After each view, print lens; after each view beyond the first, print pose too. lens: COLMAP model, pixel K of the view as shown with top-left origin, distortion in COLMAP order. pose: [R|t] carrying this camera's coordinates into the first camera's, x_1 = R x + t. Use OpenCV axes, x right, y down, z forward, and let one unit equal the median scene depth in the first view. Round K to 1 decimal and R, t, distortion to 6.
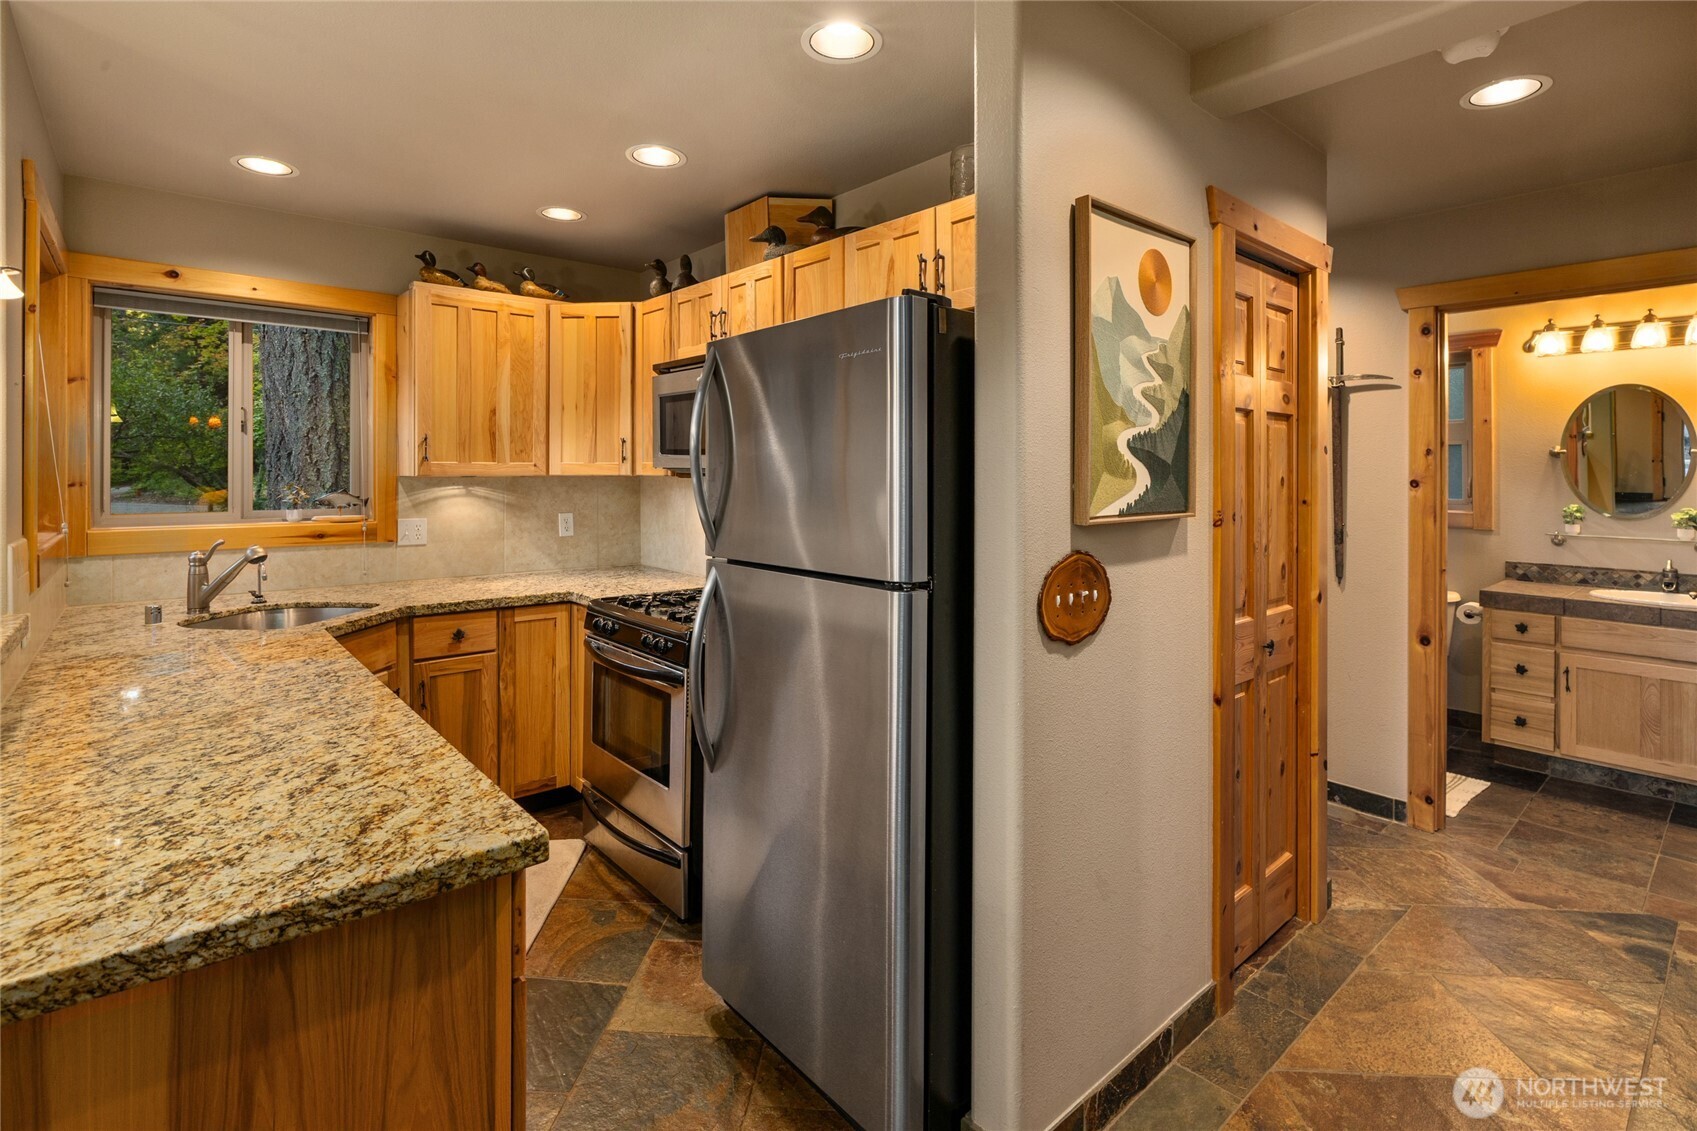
lens RADIAL K [[811.8, 0, 848.3], [0, 811.8, 477.5], [0, 0, 1]] dist [-0.009275, 0.003551]
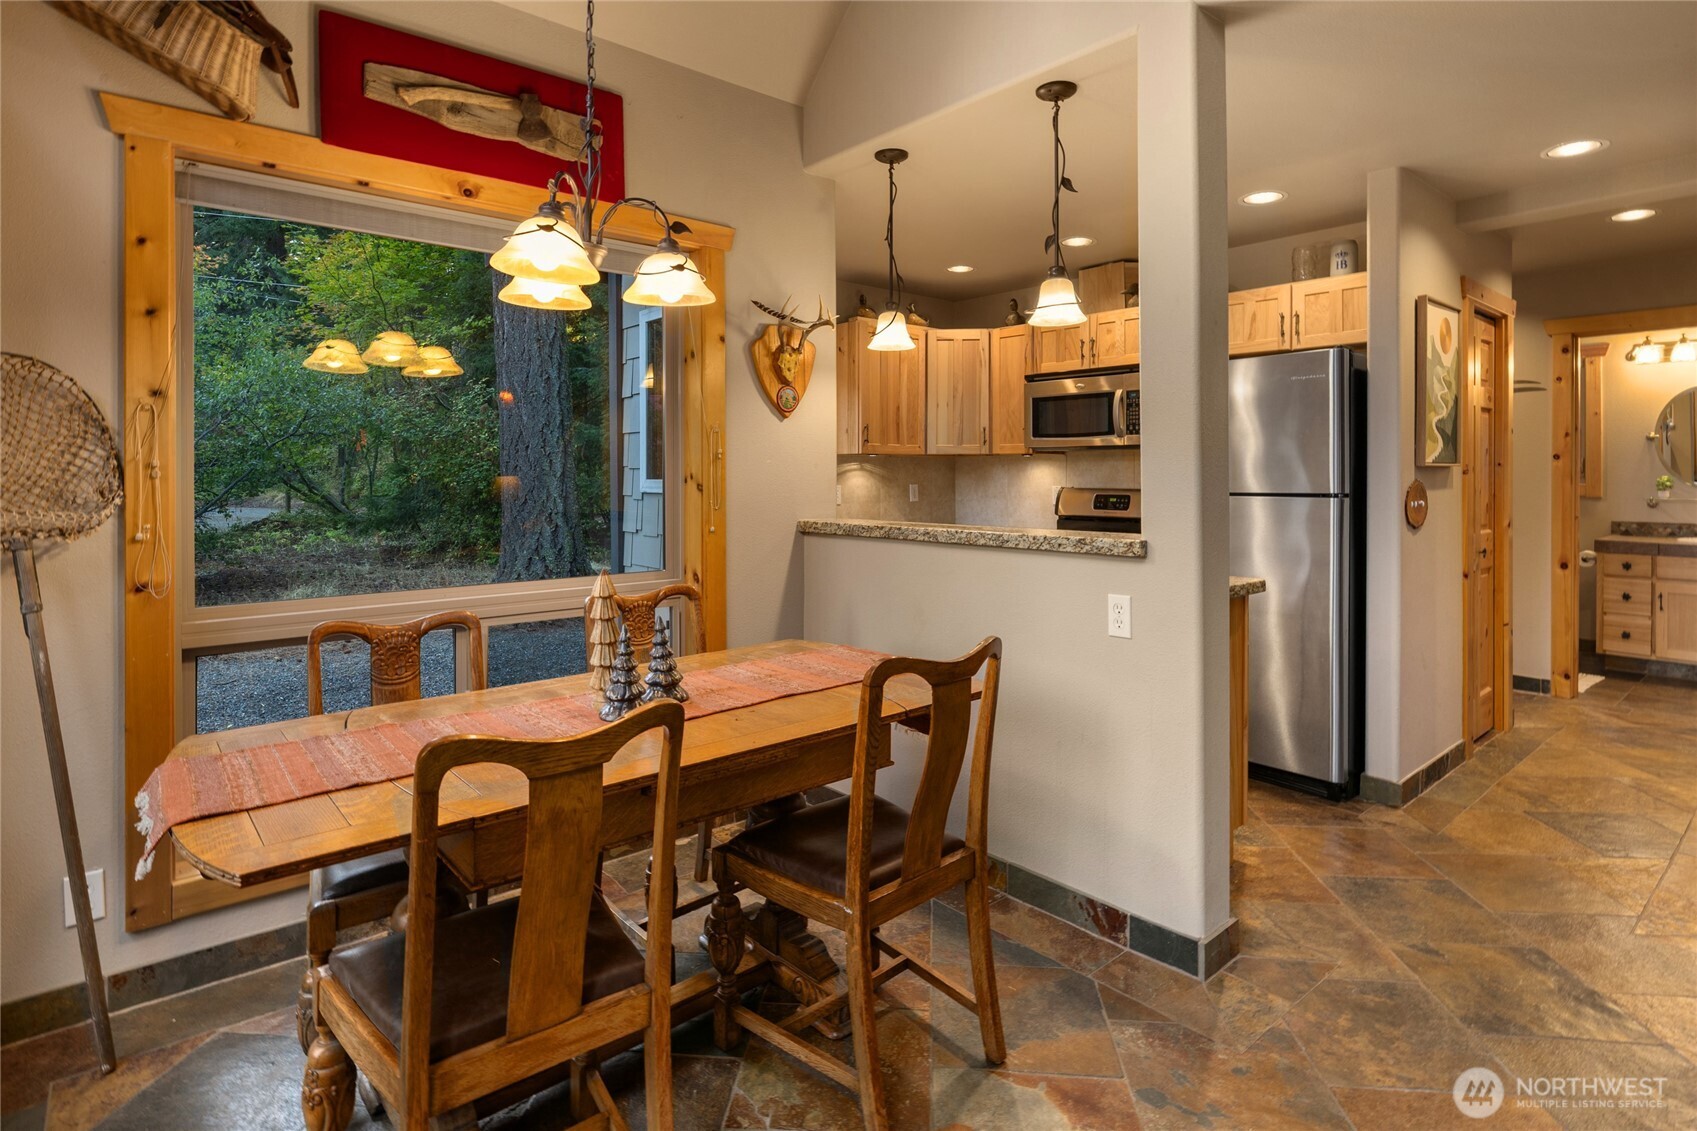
lens RADIAL K [[871.3, 0, 876.6], [0, 871.3, 485.1], [0, 0, 1]] dist [0.002196, -0.000034]
pose [[0.999957, -0.003226, 0.008652, -0.516197], [0.003172, 0.999976, 0.006232, 0.043970], [-0.008672, -0.006204, 0.999943, -0.533876]]
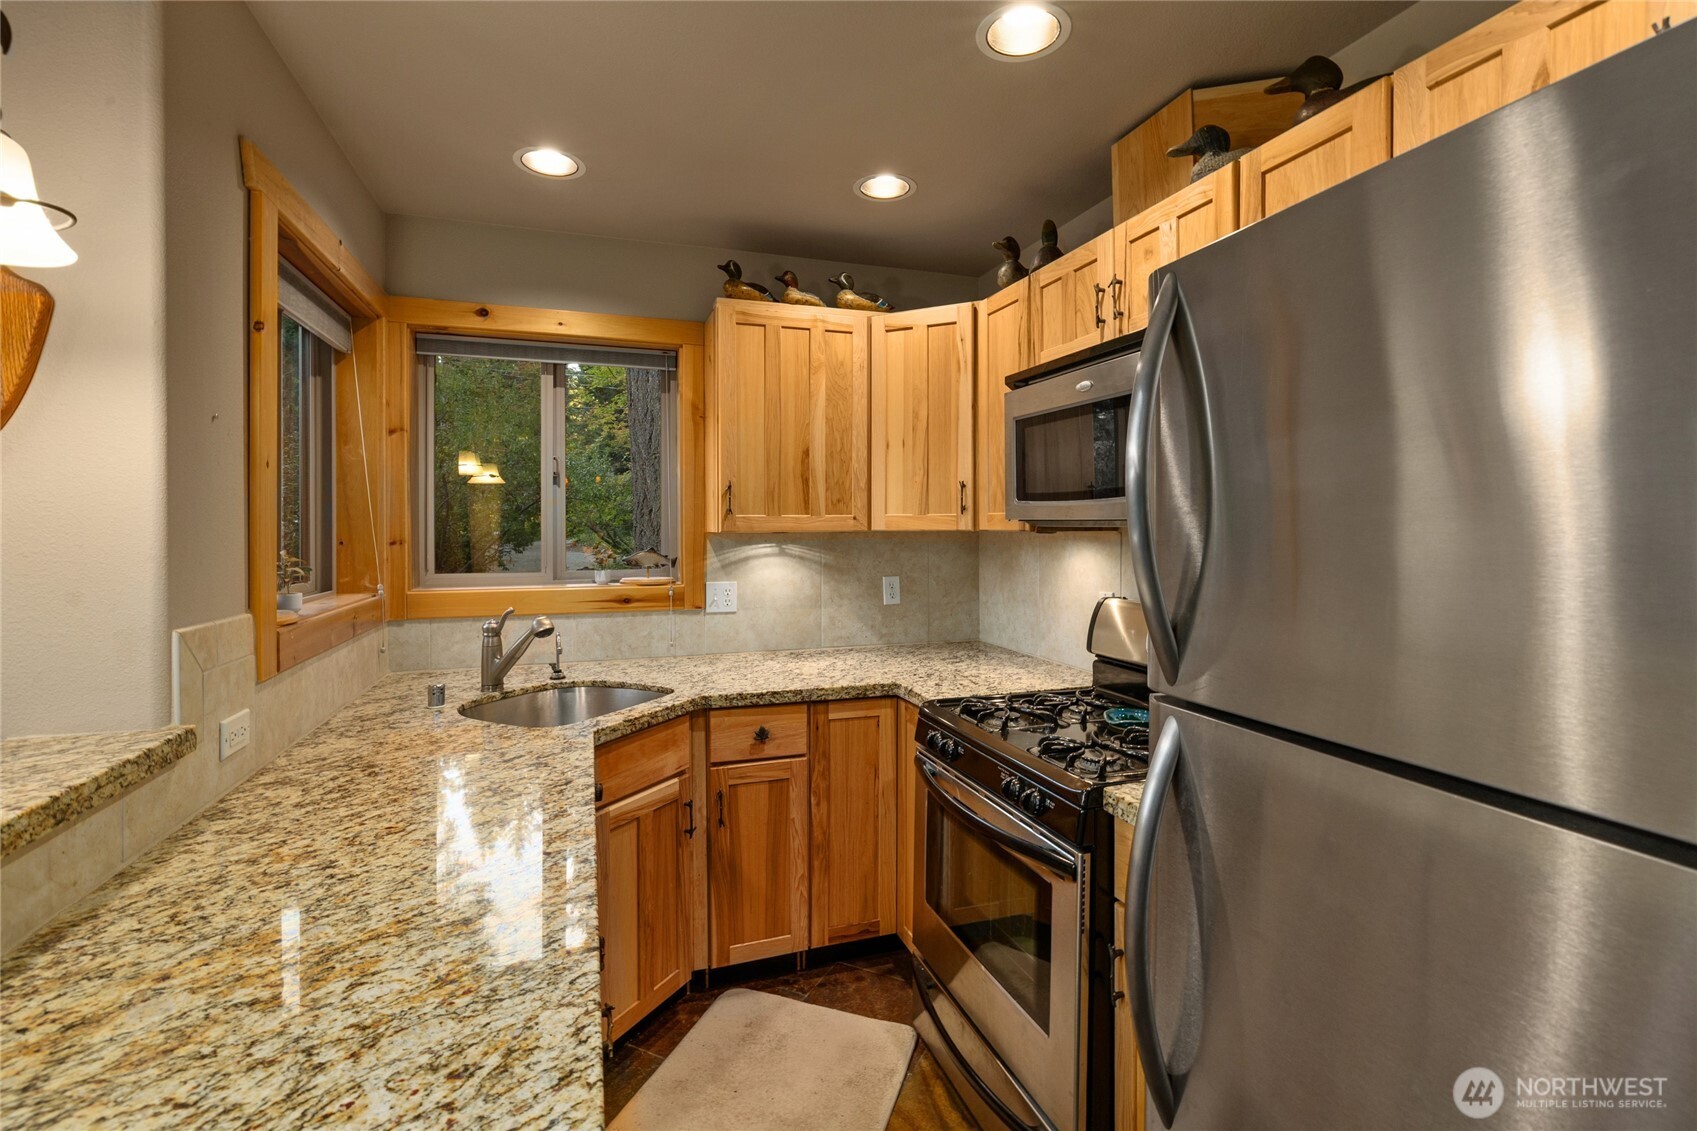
lens RADIAL K [[775.3, 0, 854.0], [0, 775.3, 530.9], [0, 0, 1]] dist [-0.009954, 0.000318]
pose [[0.927497, -0.002642, -0.373822, -0.109069], [0.002660, 0.999996, -0.000469, -0.002453], [0.373821, -0.000560, 0.927501, 0.314260]]
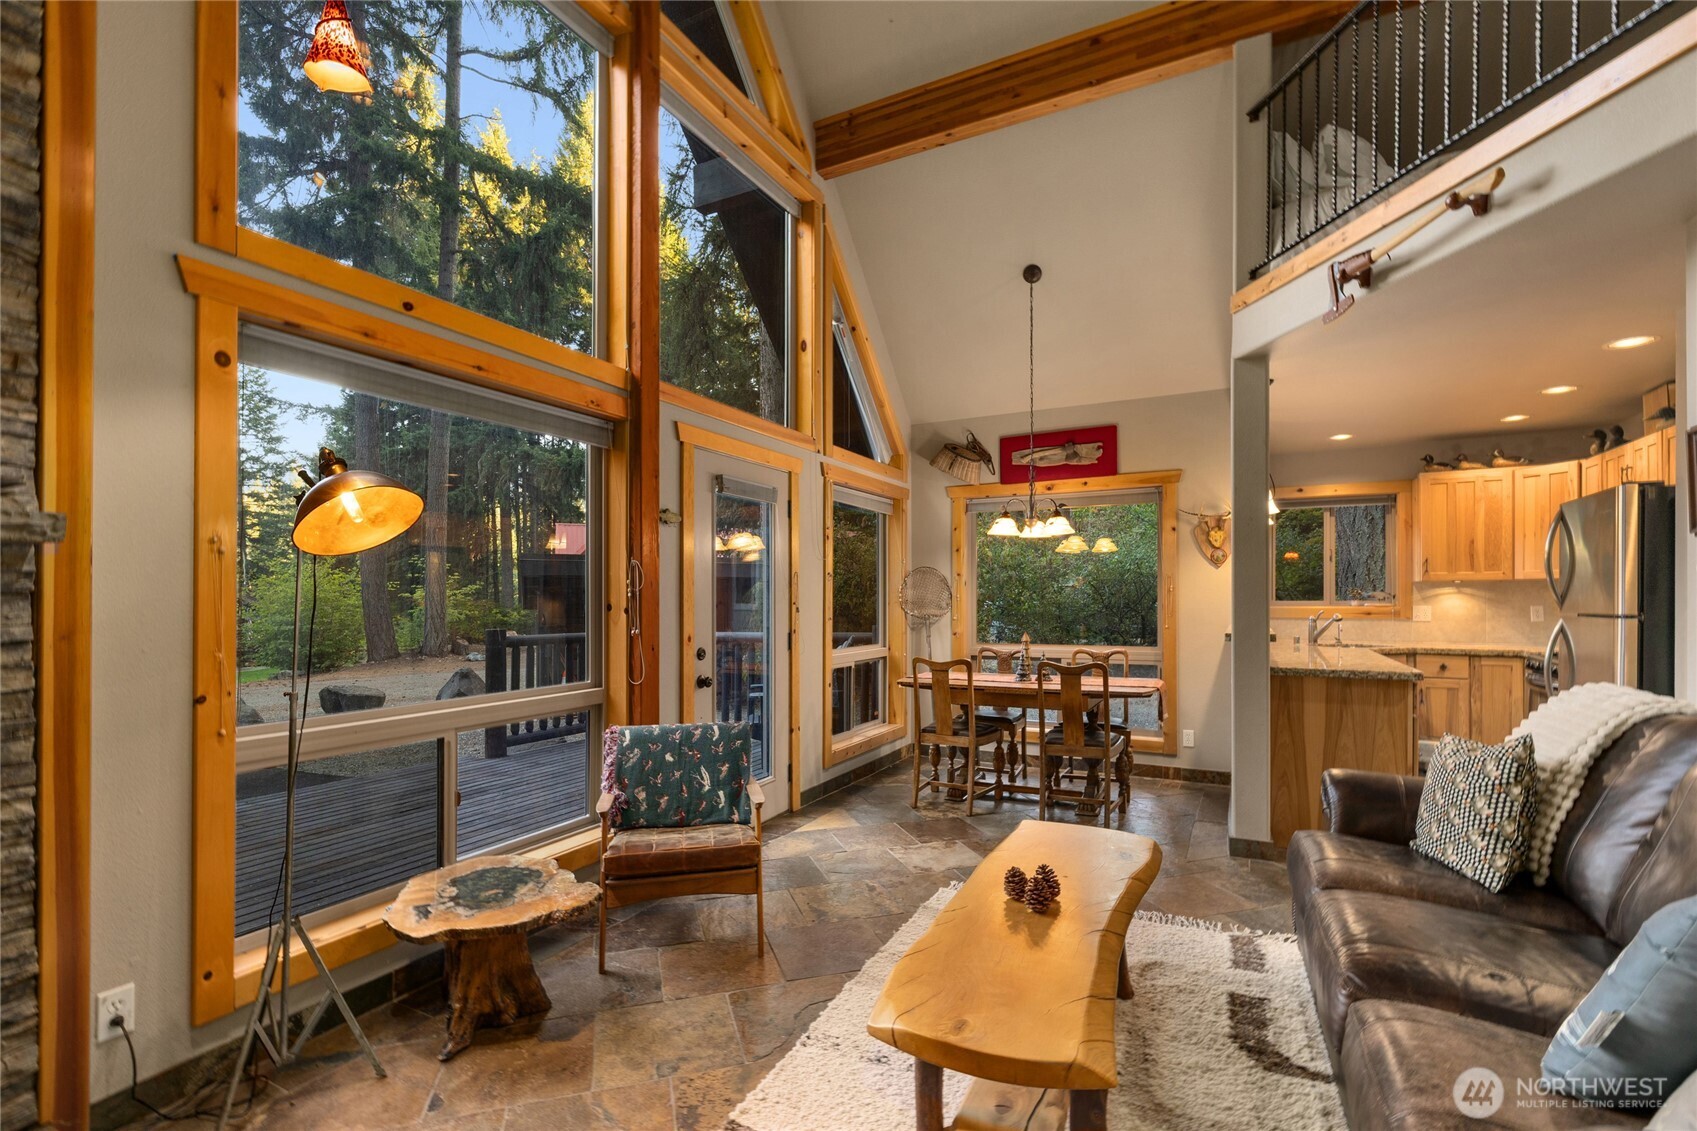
lens RADIAL K [[783.6, 0, 861.0], [0, 783.6, 604.8], [0, 0, 1]] dist [-0.001378, 0.000538]
pose [[0.391840, 0.001367, -0.920032, 0.584243], [0.001993, 0.999995, 0.002334, 0.044729], [0.920031, -0.002748, 0.391836, -0.835083]]
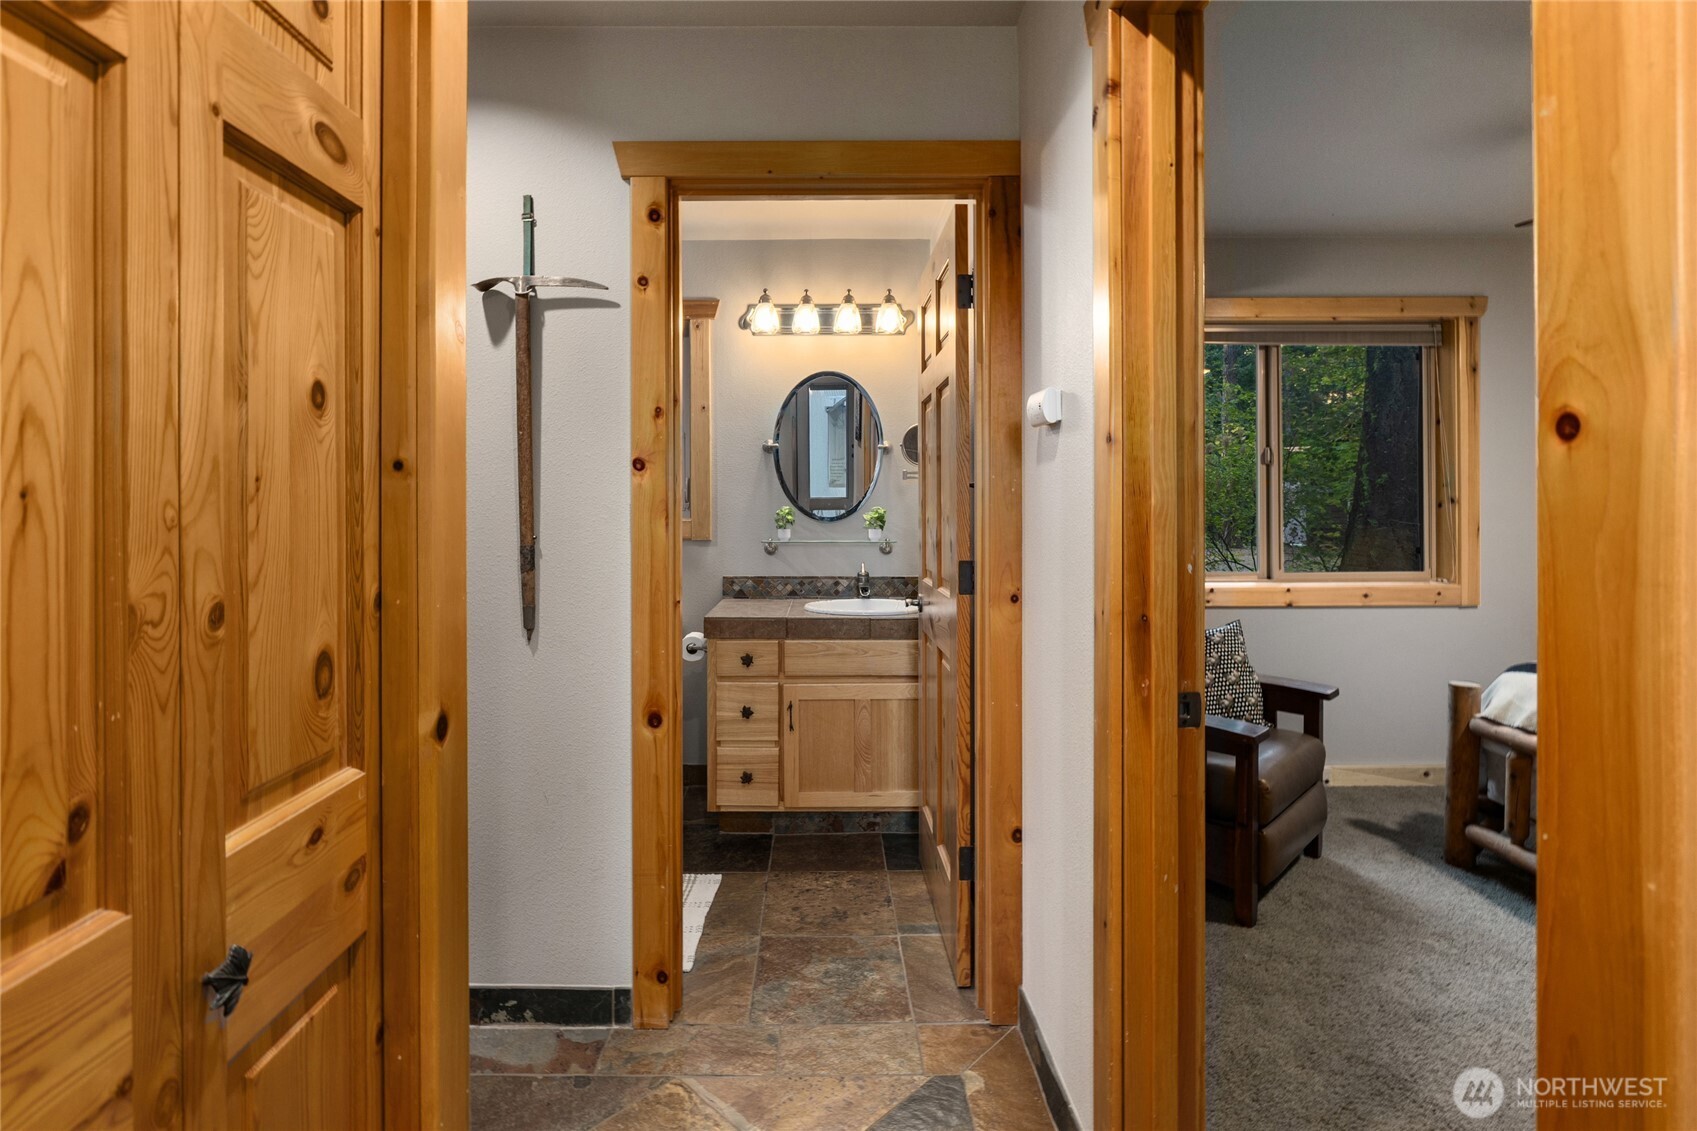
lens RADIAL K [[811.8, 0, 827.6], [0, 811.8, 497.9], [0, 0, 1]] dist [-0.009275, 0.003551]
pose [[0.651373, 0.001288, 0.758756, 0.327575], [0.005501, 0.999964, -0.006420, 0.037636], [-0.758737, 0.008355, 0.651343, 0.492382]]
